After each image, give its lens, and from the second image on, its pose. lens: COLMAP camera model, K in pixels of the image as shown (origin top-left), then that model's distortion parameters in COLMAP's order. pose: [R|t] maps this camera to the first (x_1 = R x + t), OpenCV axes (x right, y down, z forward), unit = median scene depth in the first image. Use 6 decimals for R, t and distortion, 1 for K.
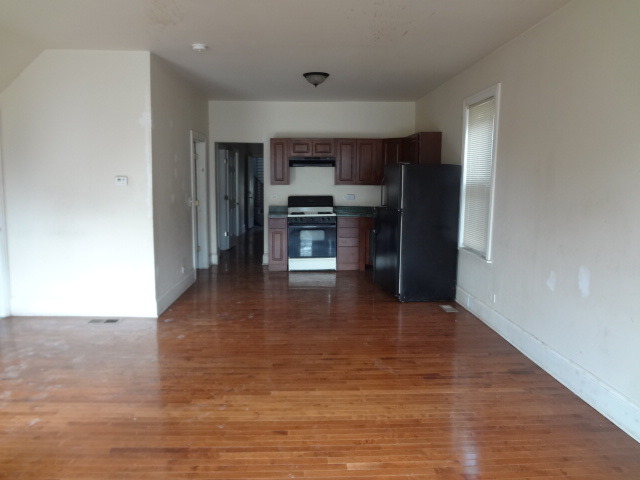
lens RADIAL K [[477.4, 0, 320.0], [0, 477.4, 240.0], [0, 0, 1]] dist [-0.001561, -0.000555]
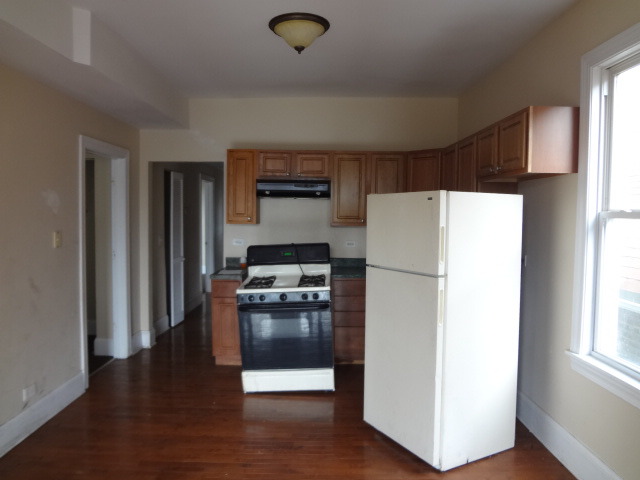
lens RADIAL K [[477.4, 0, 320.0], [0, 477.4, 240.0], [0, 0, 1]] dist [-0.001561, -0.000555]
pose [[0.999898, -0.009417, 0.010722, 0.011491], [0.010141, 0.997524, -0.069595, -0.052960], [-0.010040, 0.069697, 0.997518, 0.386515]]
